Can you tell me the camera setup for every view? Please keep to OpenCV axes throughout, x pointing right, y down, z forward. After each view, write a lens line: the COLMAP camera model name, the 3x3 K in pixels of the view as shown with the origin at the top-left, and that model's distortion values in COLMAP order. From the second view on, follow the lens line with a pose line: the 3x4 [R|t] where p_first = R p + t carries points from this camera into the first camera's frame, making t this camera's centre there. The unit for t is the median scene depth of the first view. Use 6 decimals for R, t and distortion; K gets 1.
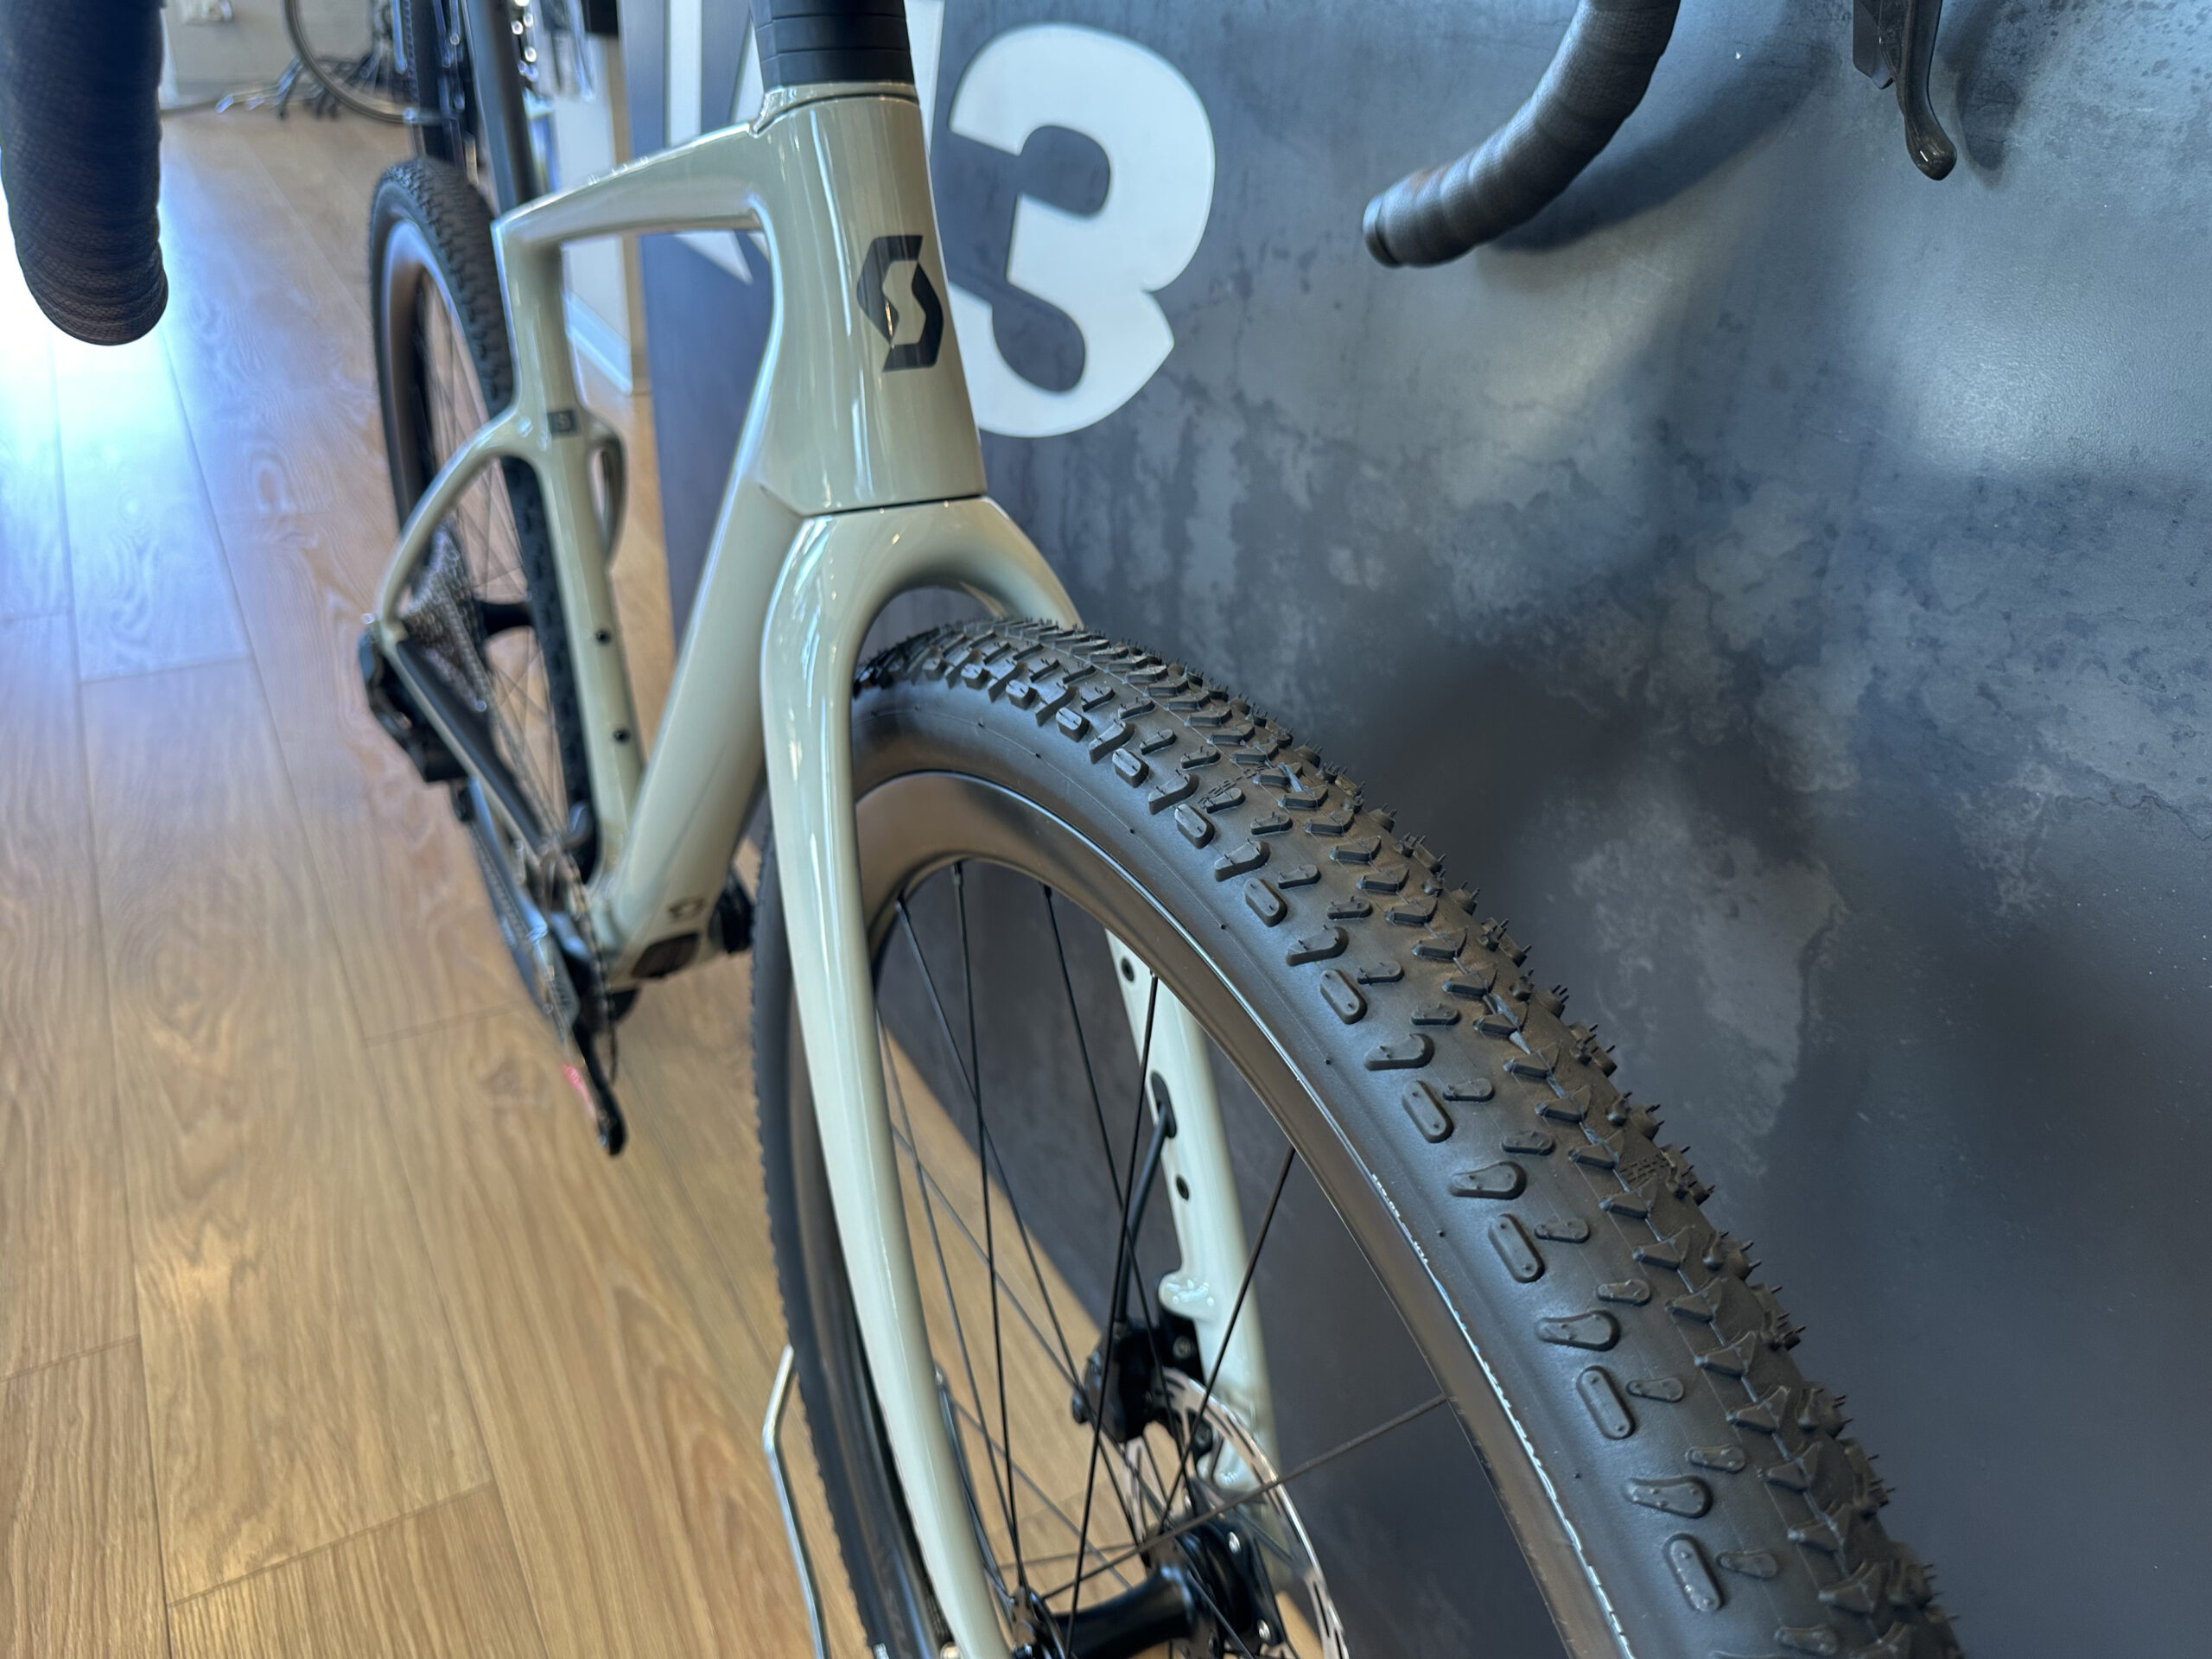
lens RADIAL K [[1573.6, 0, 1106.0], [0, 1573.6, 829.5], [0, 0, 1]] dist [0.021196, -0.025746]
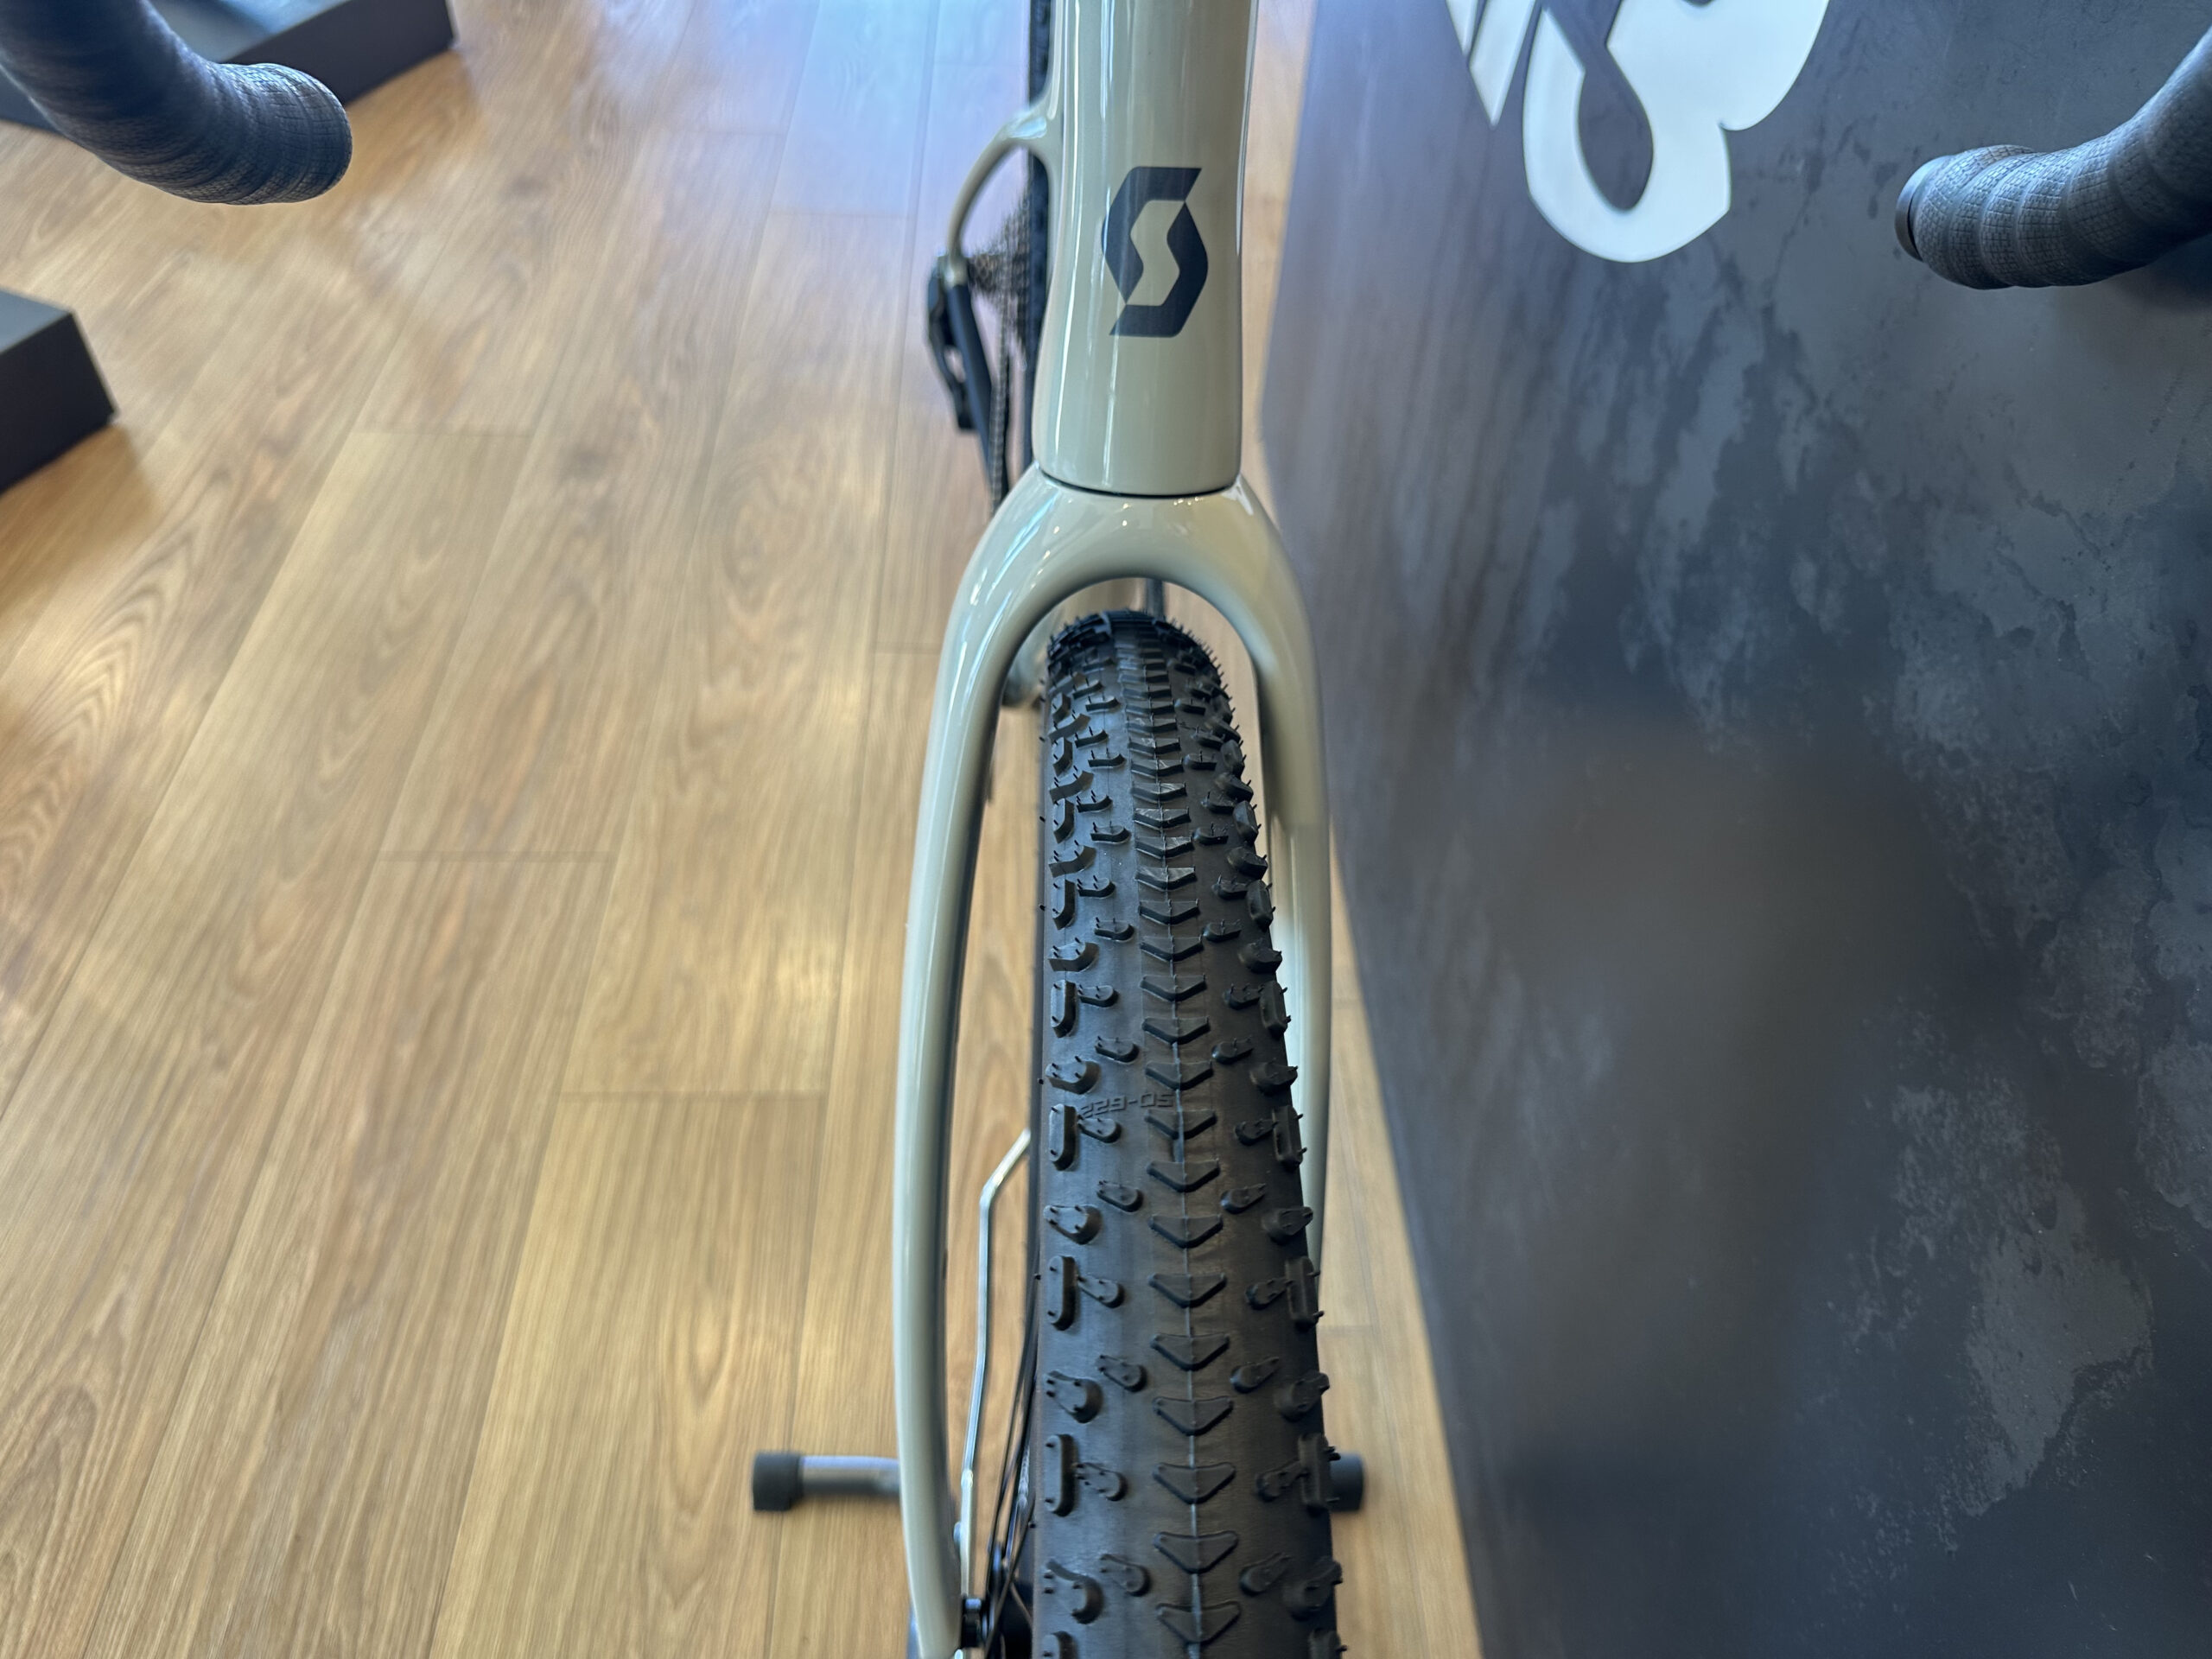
lens RADIAL K [[1595.6, 0, 1106.0], [0, 1595.6, 829.5], [0, 0, 1]] dist [-0.006503, -0.010167]
pose [[0.879955, 0.335284, -0.336546, 0.169092], [-0.239591, 0.924958, 0.295041, -0.224700], [0.410213, -0.178989, 0.894253, 0.158893]]
